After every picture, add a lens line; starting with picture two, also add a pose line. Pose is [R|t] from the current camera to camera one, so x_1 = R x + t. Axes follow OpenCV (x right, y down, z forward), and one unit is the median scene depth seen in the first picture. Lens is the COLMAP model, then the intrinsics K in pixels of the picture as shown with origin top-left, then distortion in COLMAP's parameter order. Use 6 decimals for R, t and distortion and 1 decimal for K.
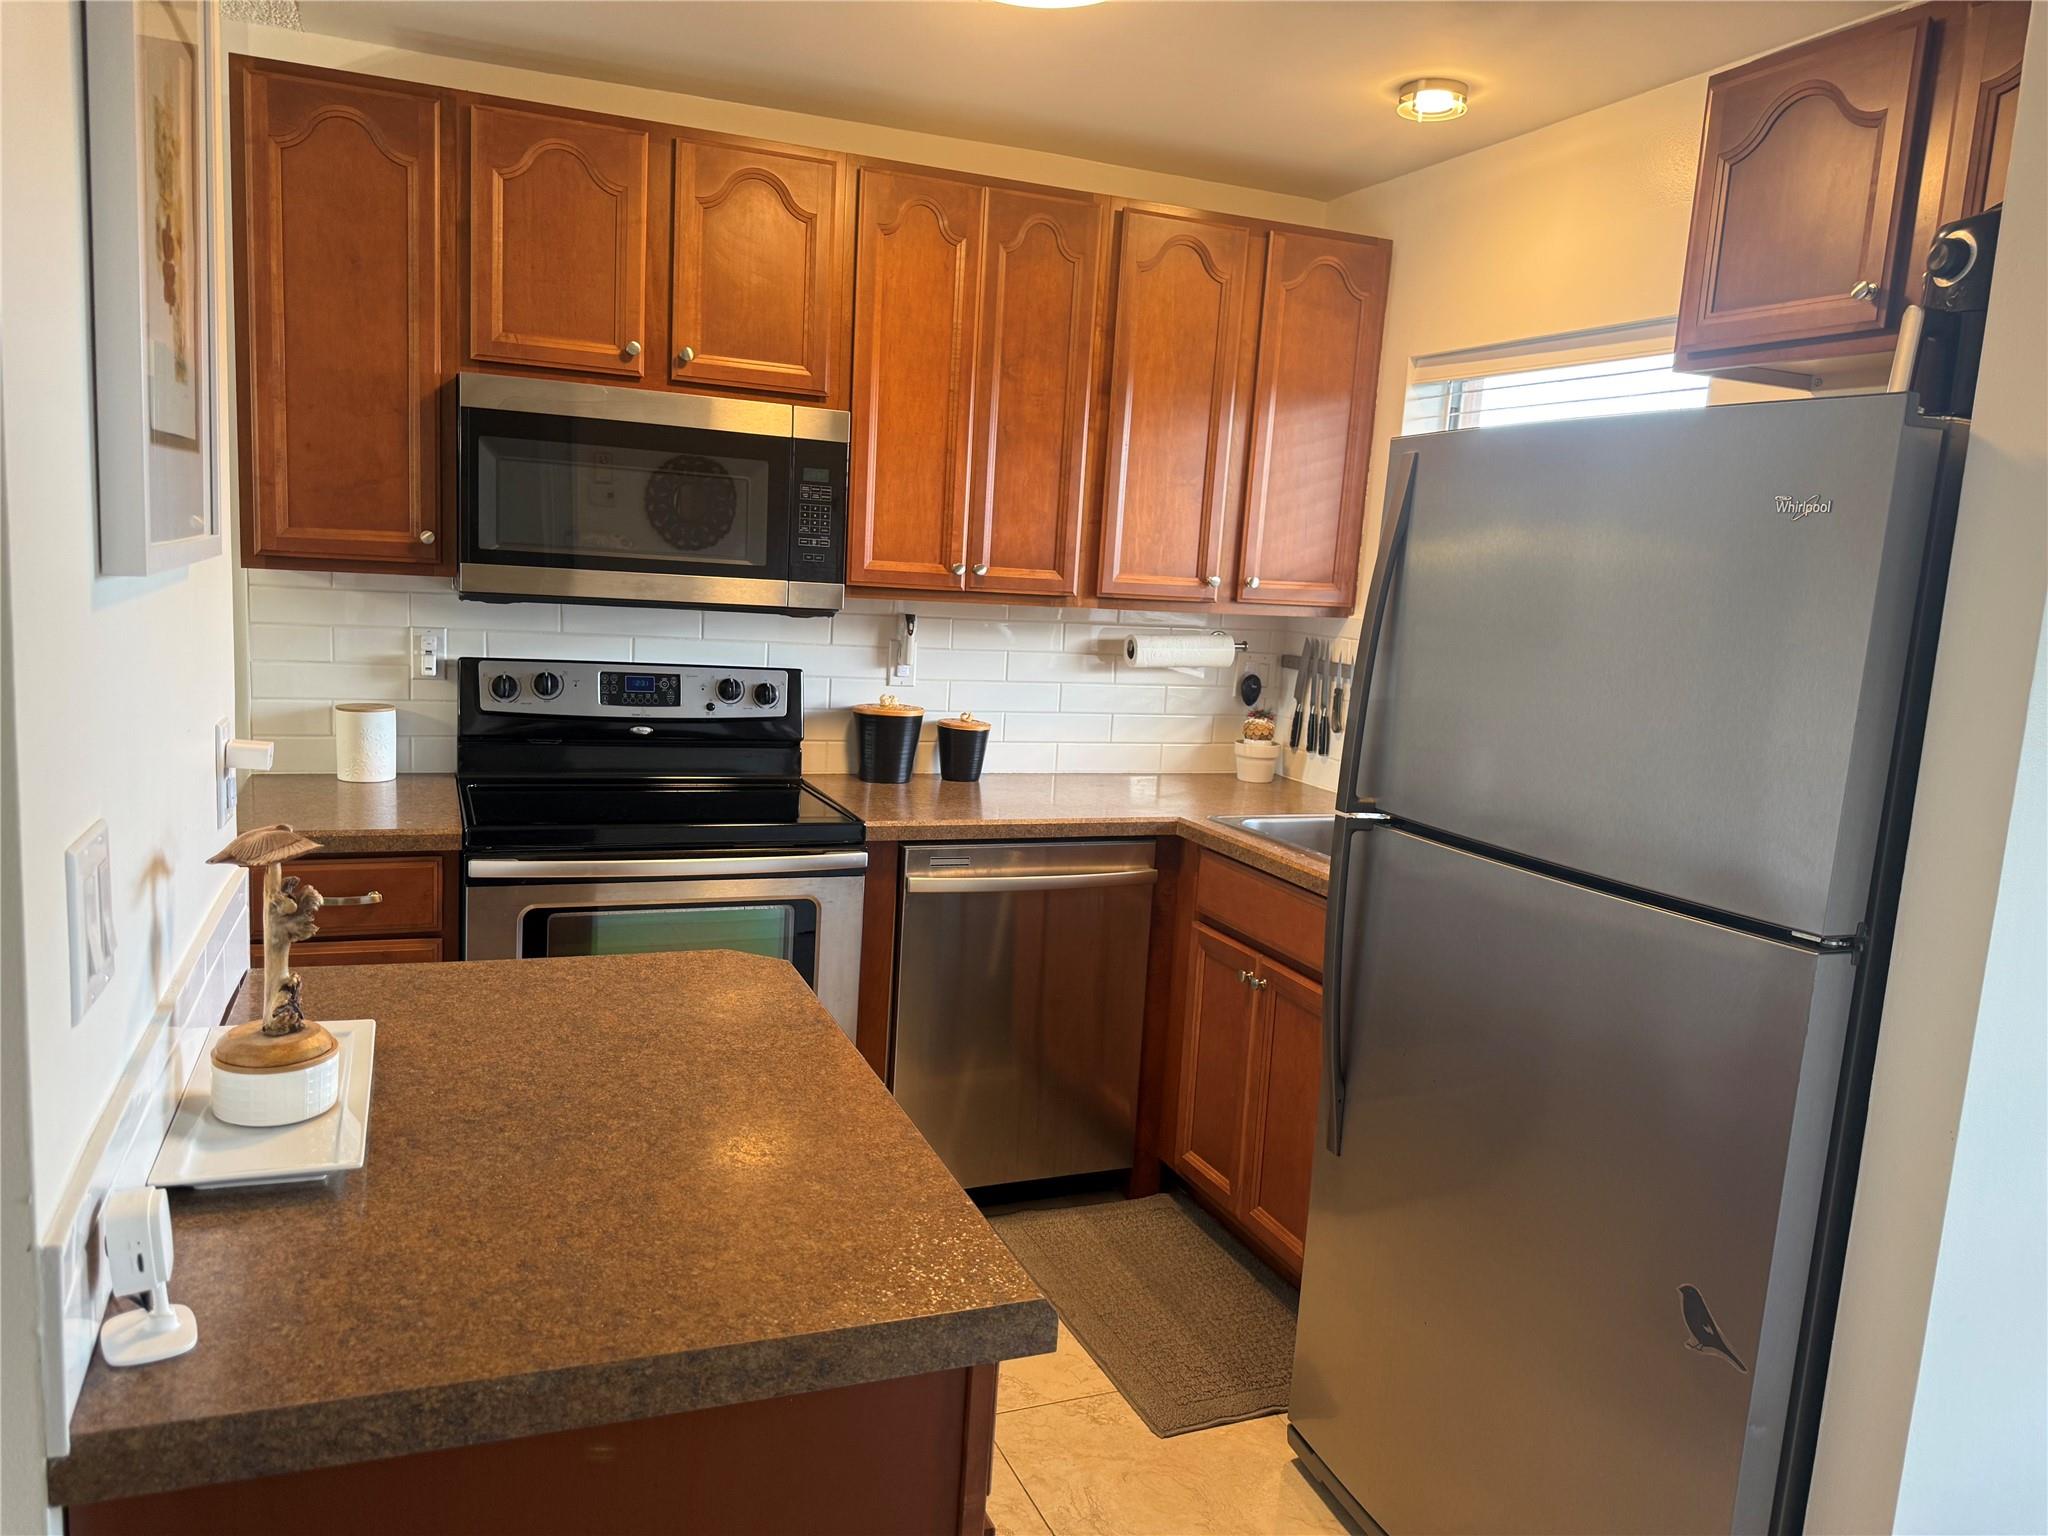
lens RADIAL K [[1448.5, 0, 1013.2], [0, 1448.5, 779.6], [0, 0, 1]] dist [0.062723, -0.079345]
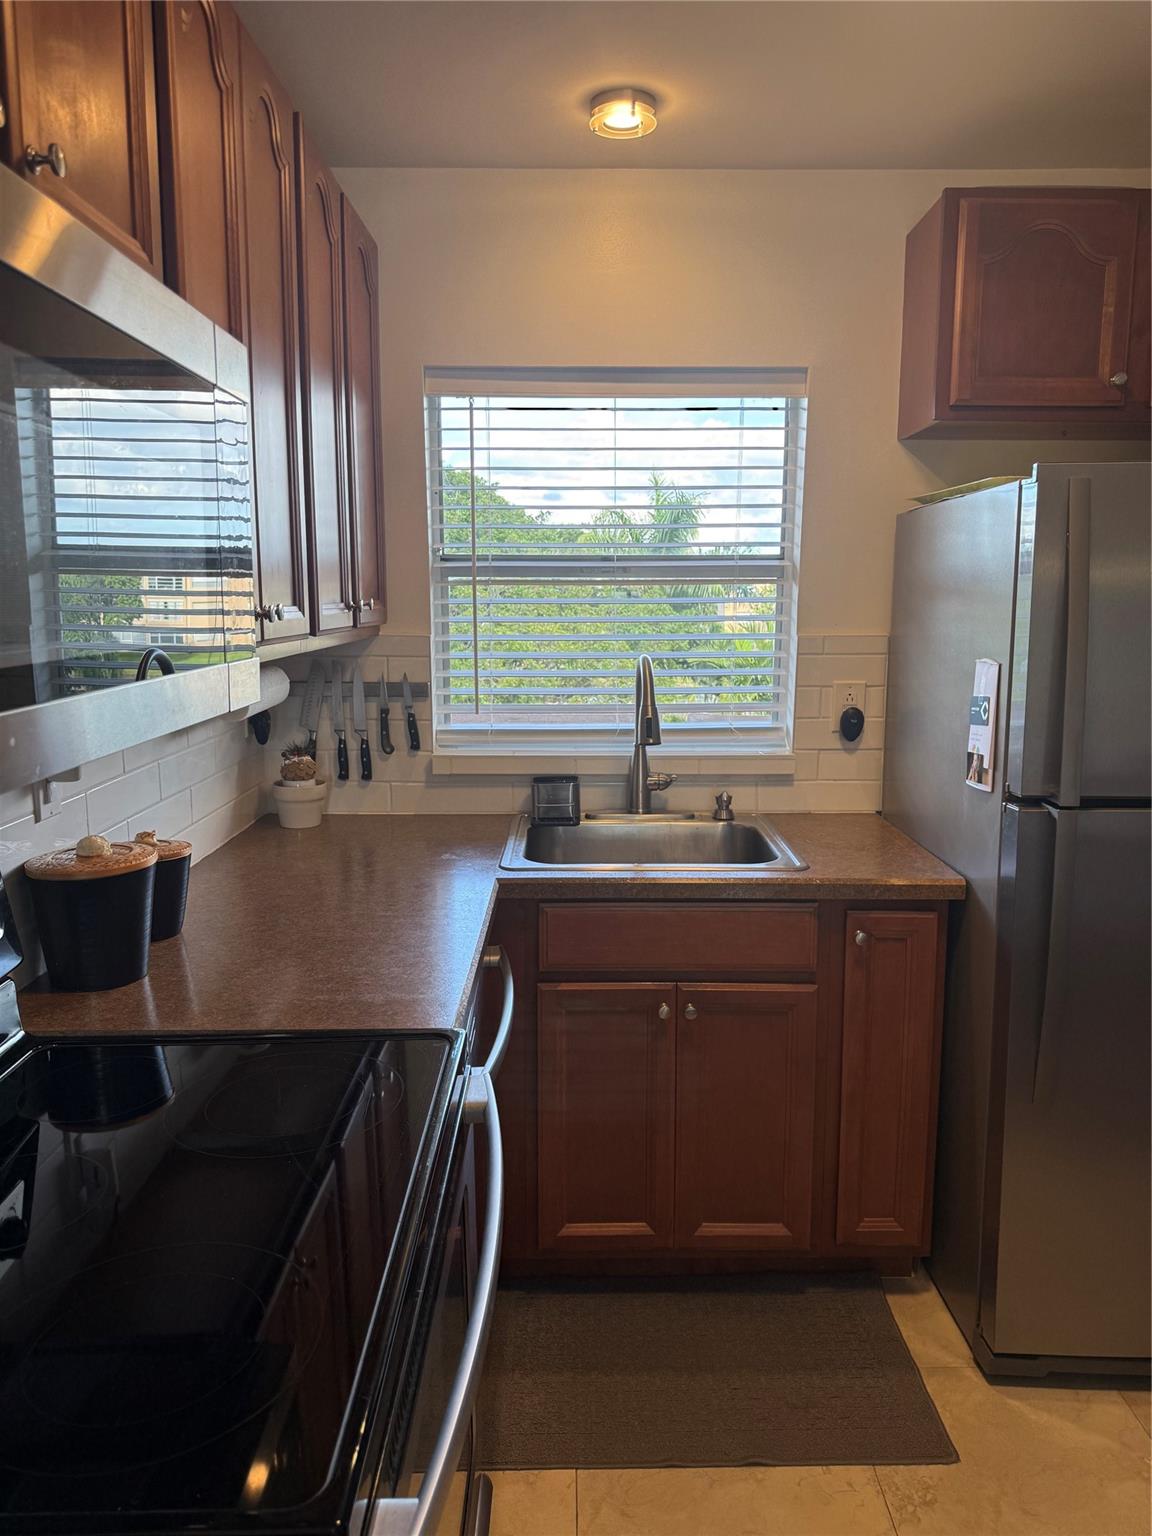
lens RADIAL K [[1086.4, 0, 579.2], [0, 1086.4, 764.7], [0, 0, 1]] dist [0.062723, -0.079345]
pose [[0.365690, -0.201331, 0.908701, -0.449568], [0.161038, 0.975286, 0.151276, -0.132622], [-0.916699, 0.091015, 0.389074, 0.696525]]
